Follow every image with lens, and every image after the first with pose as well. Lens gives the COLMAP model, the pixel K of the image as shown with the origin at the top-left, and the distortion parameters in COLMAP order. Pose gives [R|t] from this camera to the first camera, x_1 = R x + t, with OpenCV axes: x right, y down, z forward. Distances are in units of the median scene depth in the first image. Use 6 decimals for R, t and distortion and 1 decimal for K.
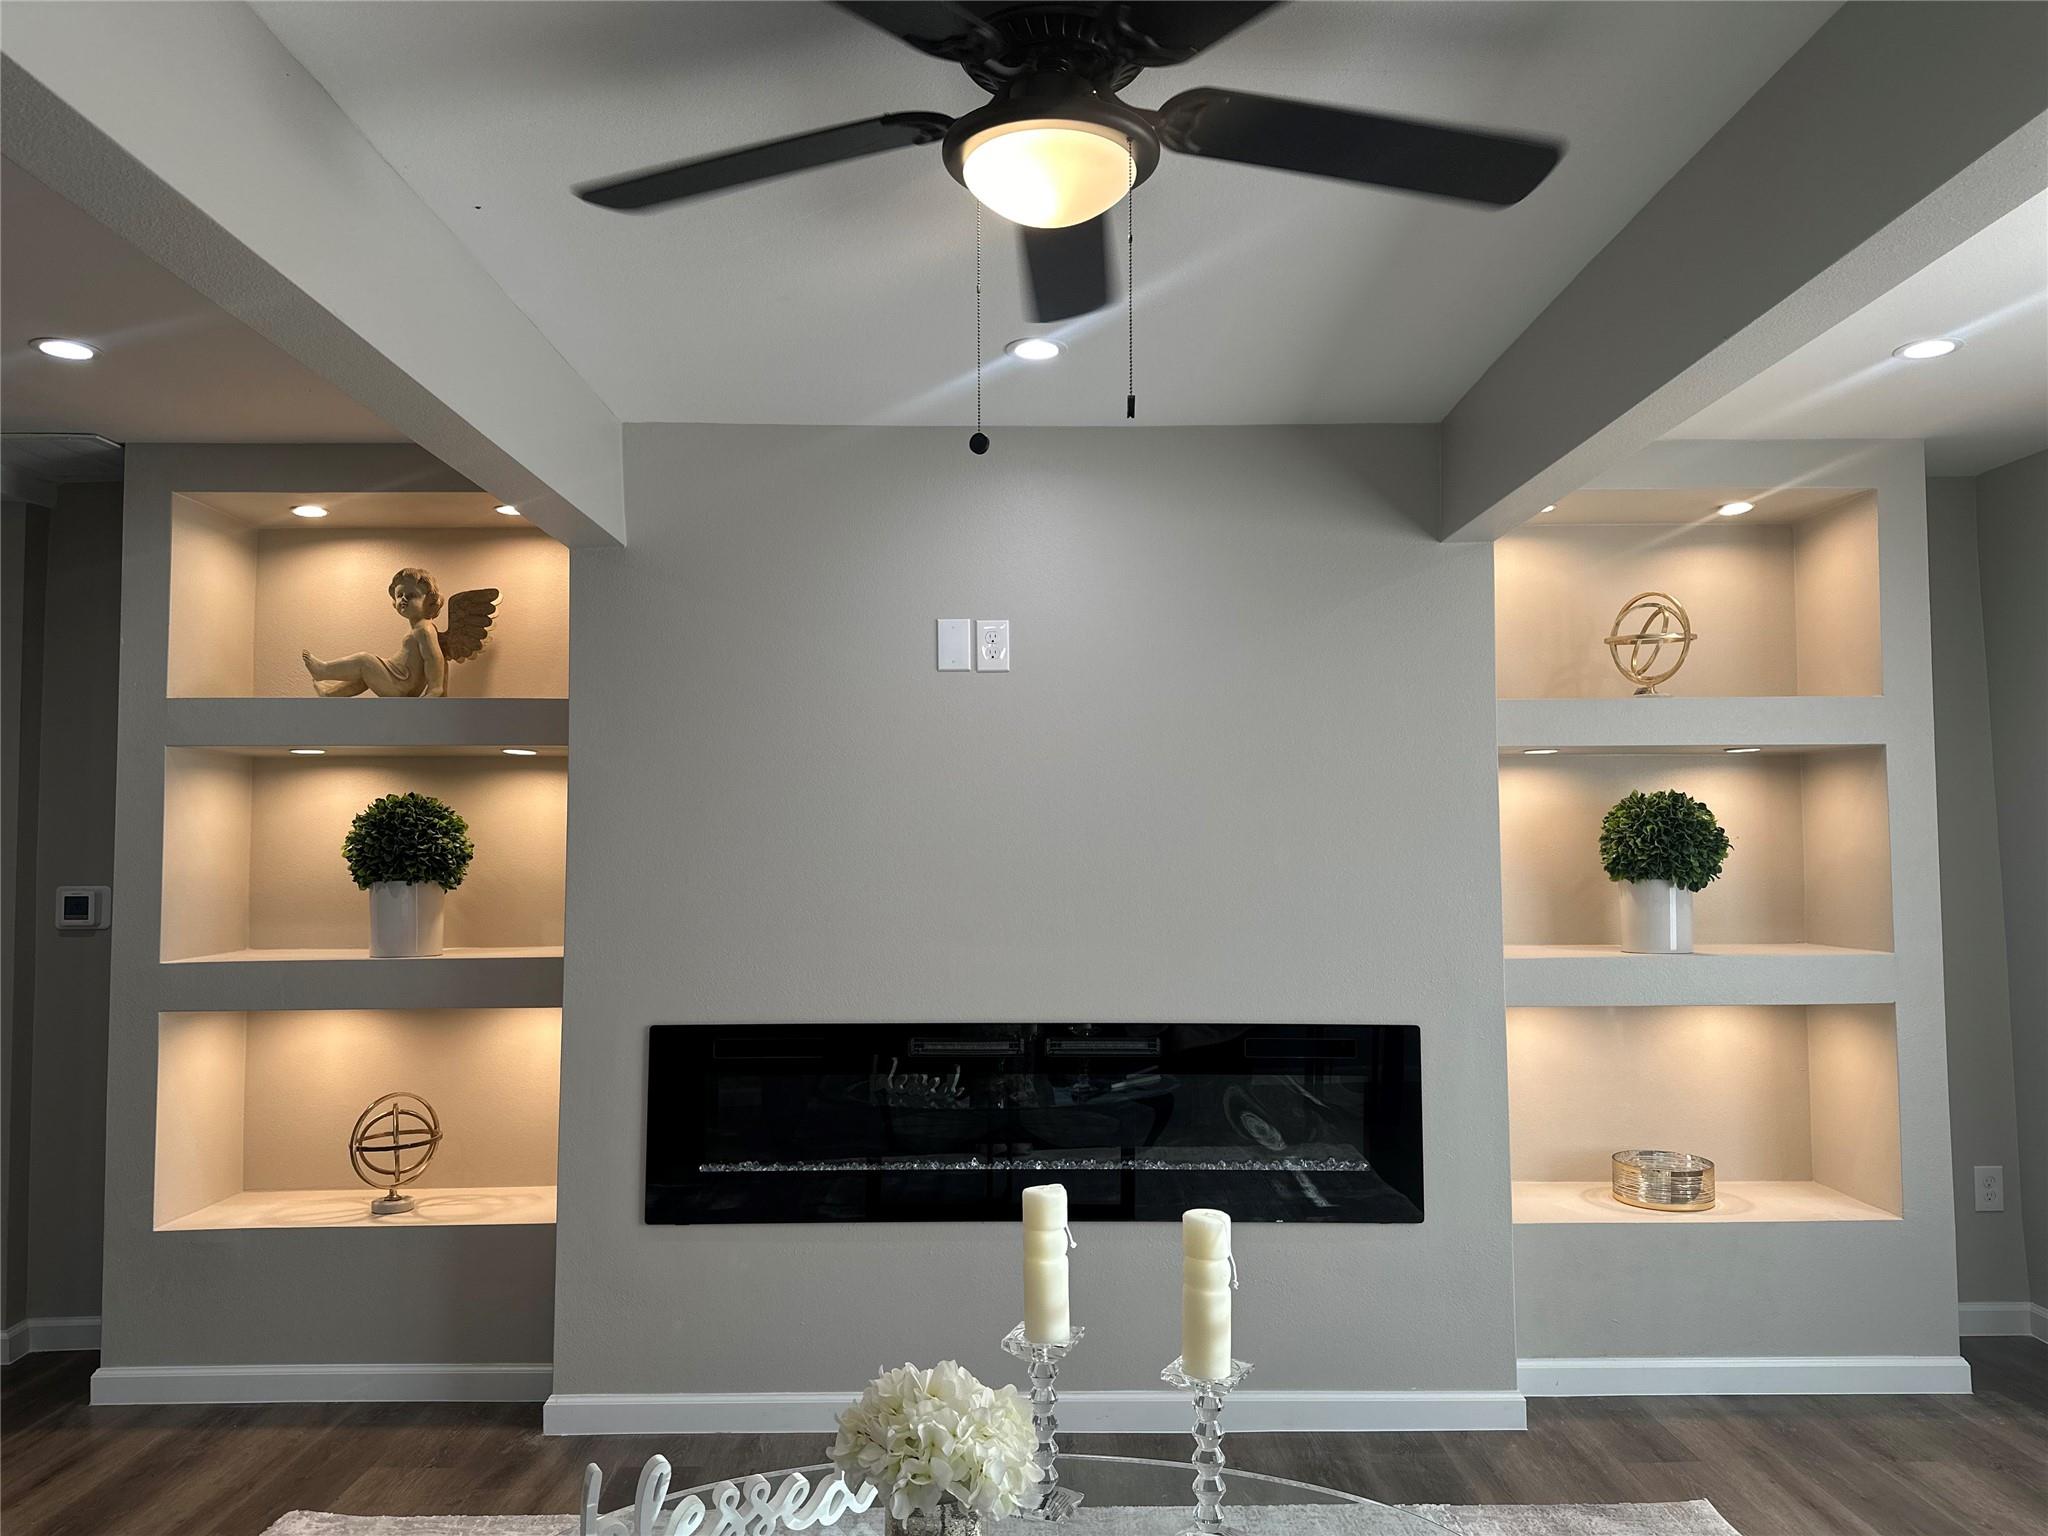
lens RADIAL K [[1443.8, 0, 1024.0], [0, 1443.8, 768.0], [0, 0, 1]] dist [-0.012601, -0.003439]
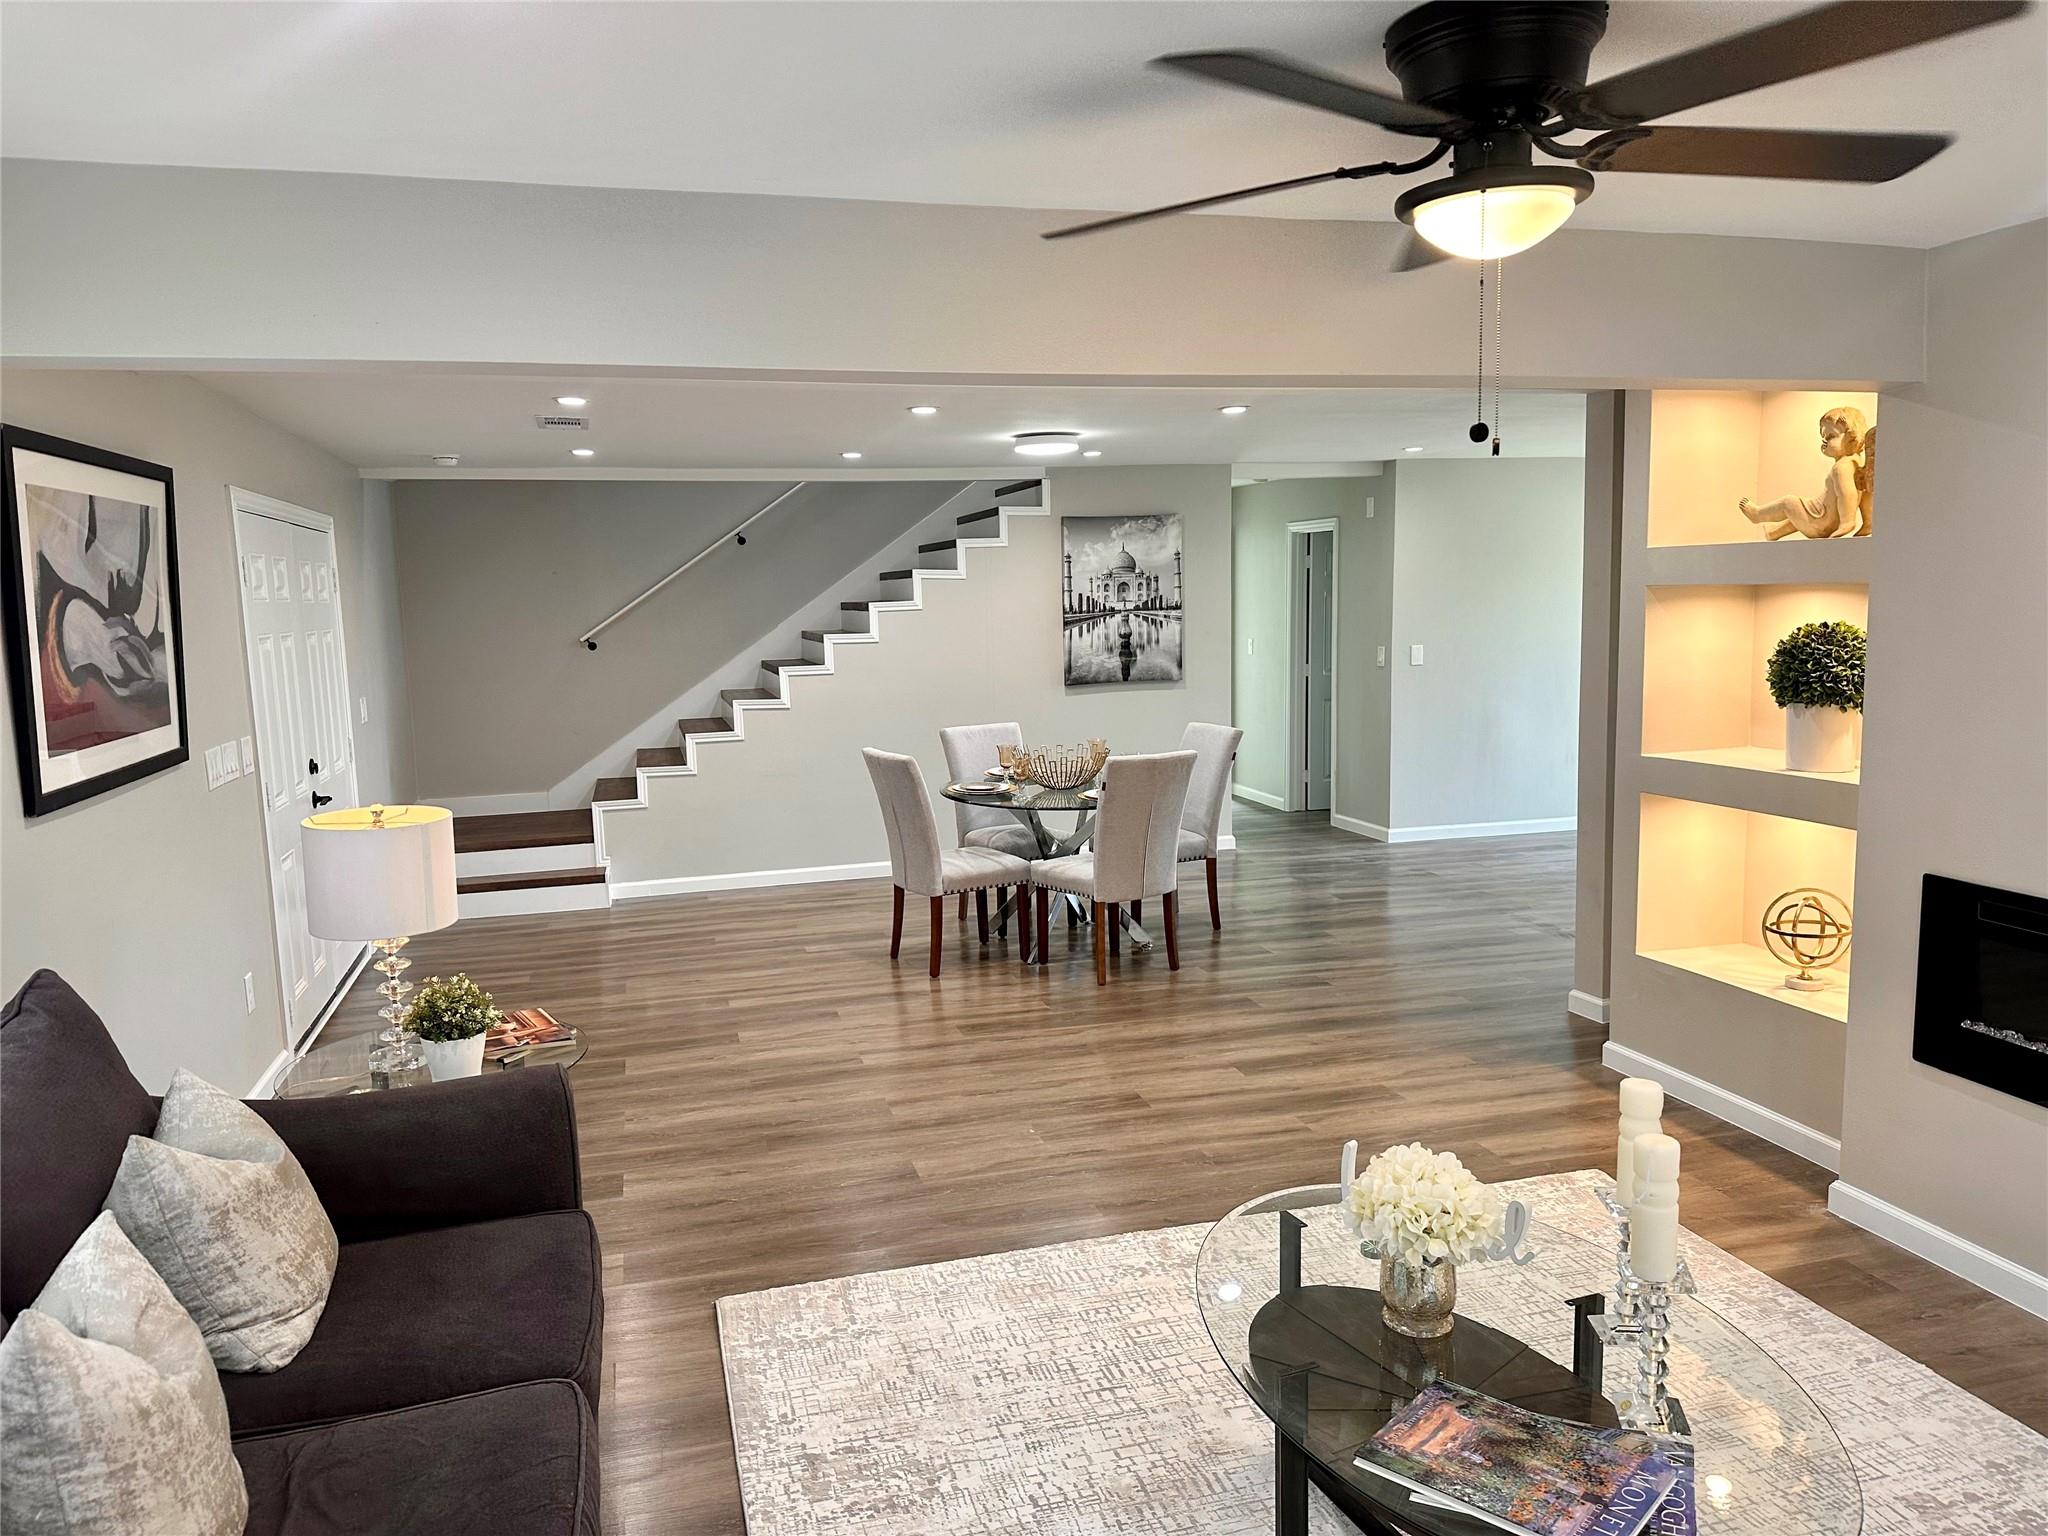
lens RADIAL K [[1443.8, 0, 1024.0], [0, 1443.8, 768.0], [0, 0, 1]] dist [-0.012601, -0.003439]
pose [[0.252579, 0.118312, -0.960316, 0.493522], [0.076980, 0.986893, 0.141834, -0.077245], [0.964509, -0.109749, 0.240161, 0.146572]]
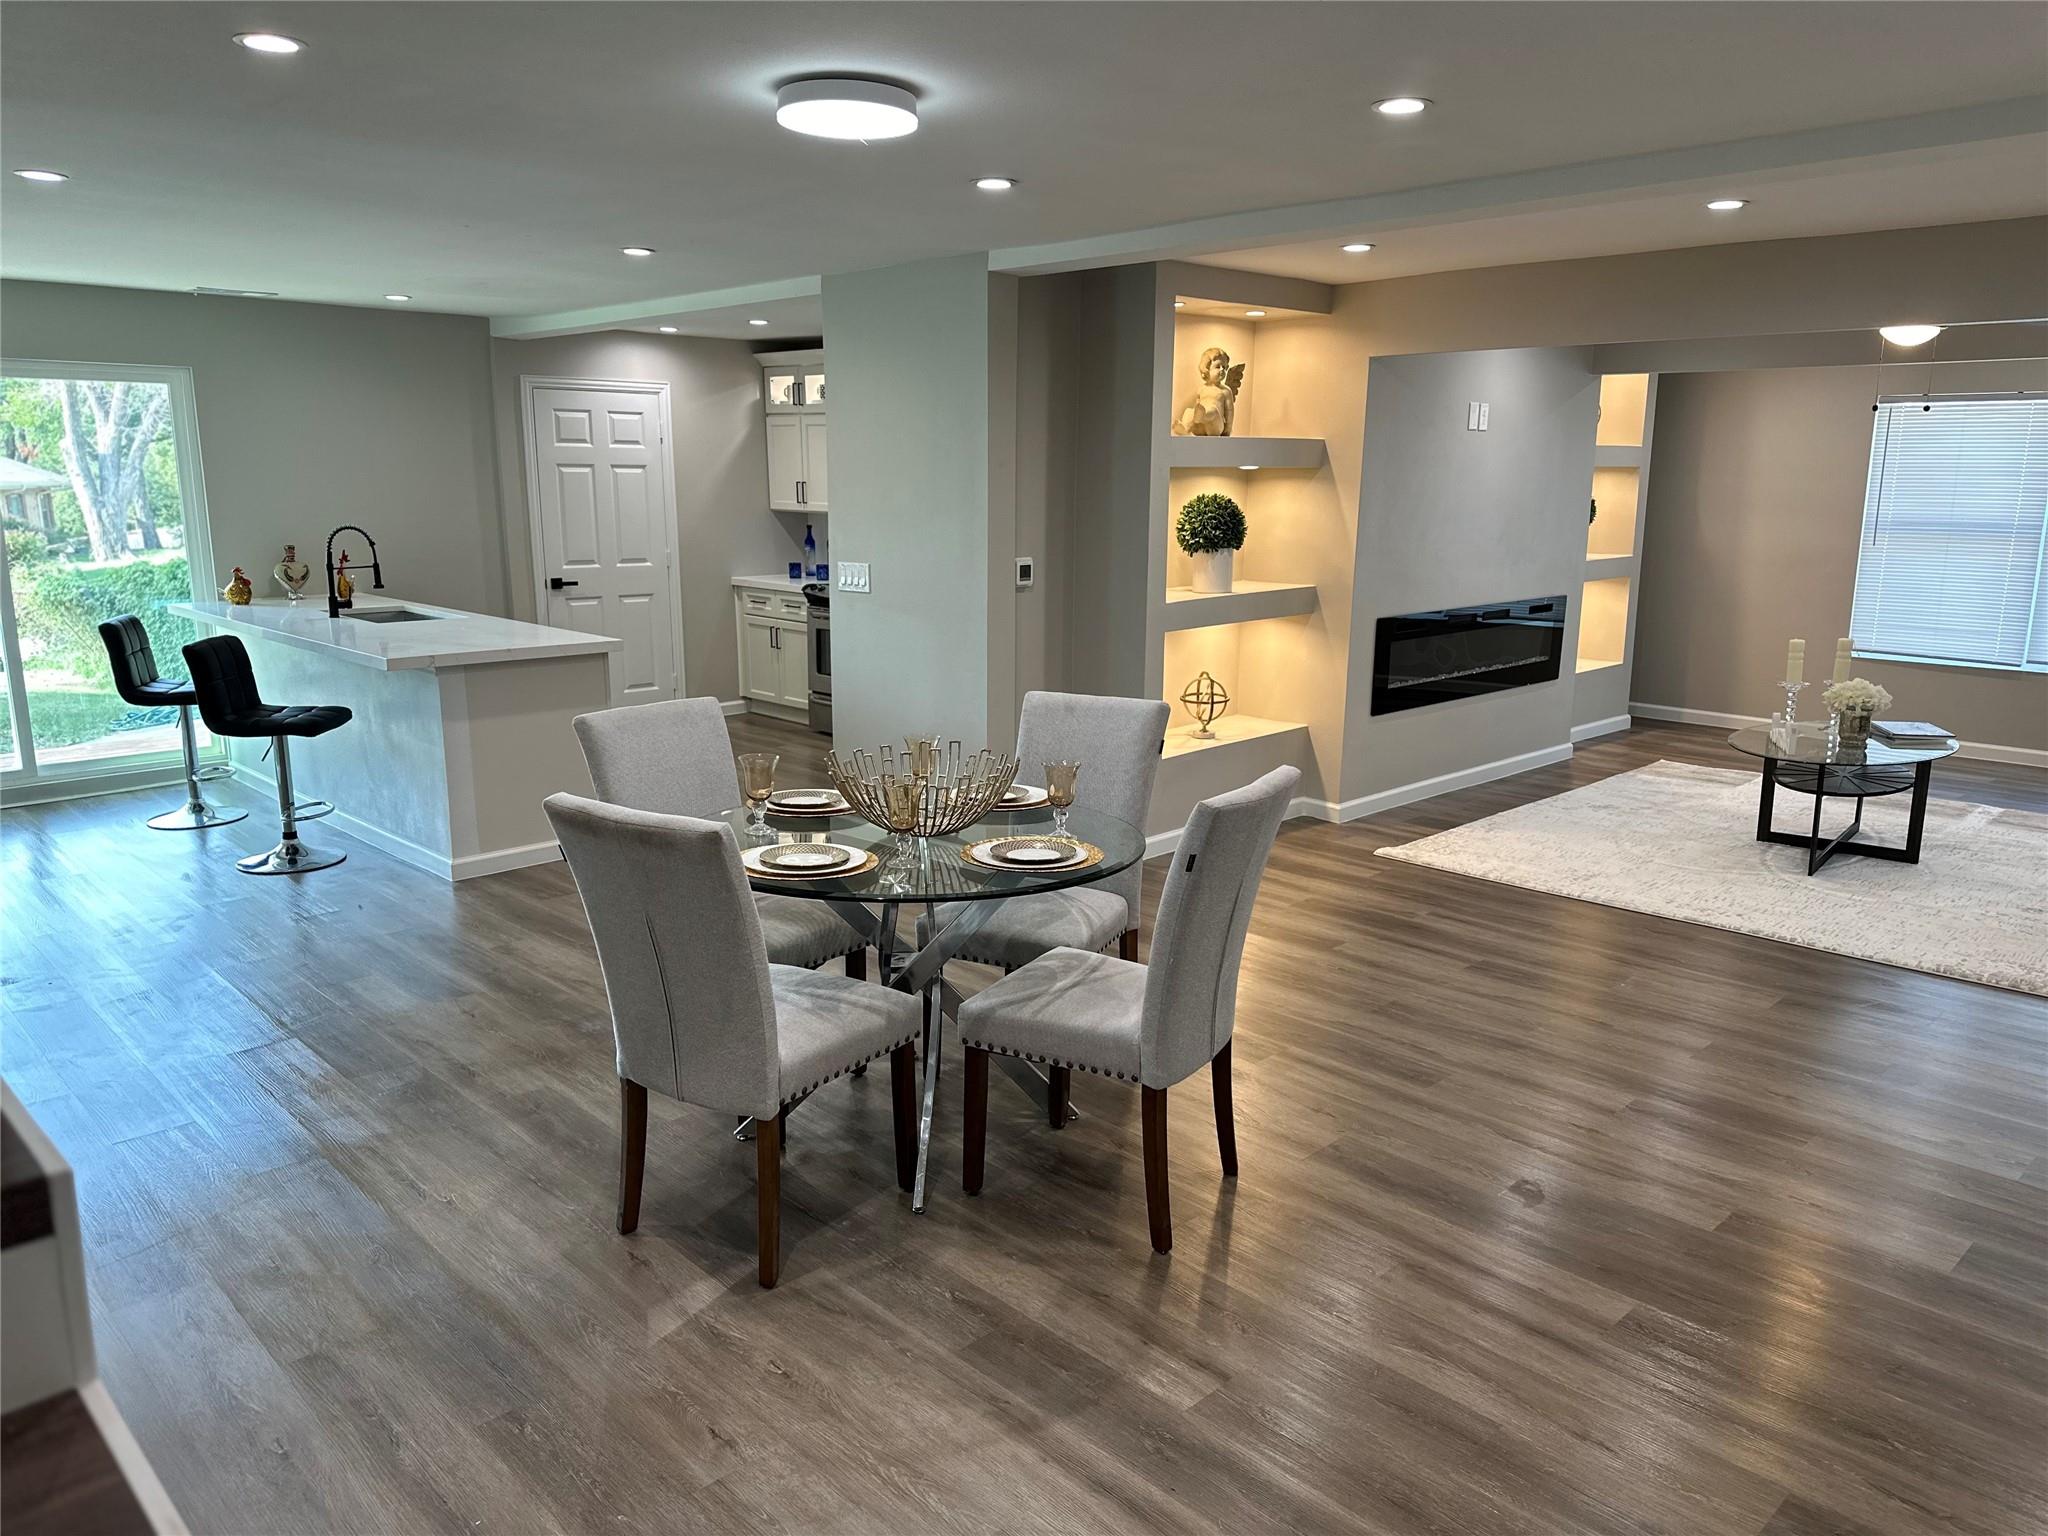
lens RADIAL K [[1443.8, 0, 1024.0], [0, 1443.8, 768.0], [0, 0, 1]] dist [-0.012601, -0.003439]
pose [[0.722099, -0.134536, 0.678581, -1.826888], [-0.053209, 0.967200, 0.248379, -0.080502], [-0.689740, -0.215461, 0.691256, -0.068830]]
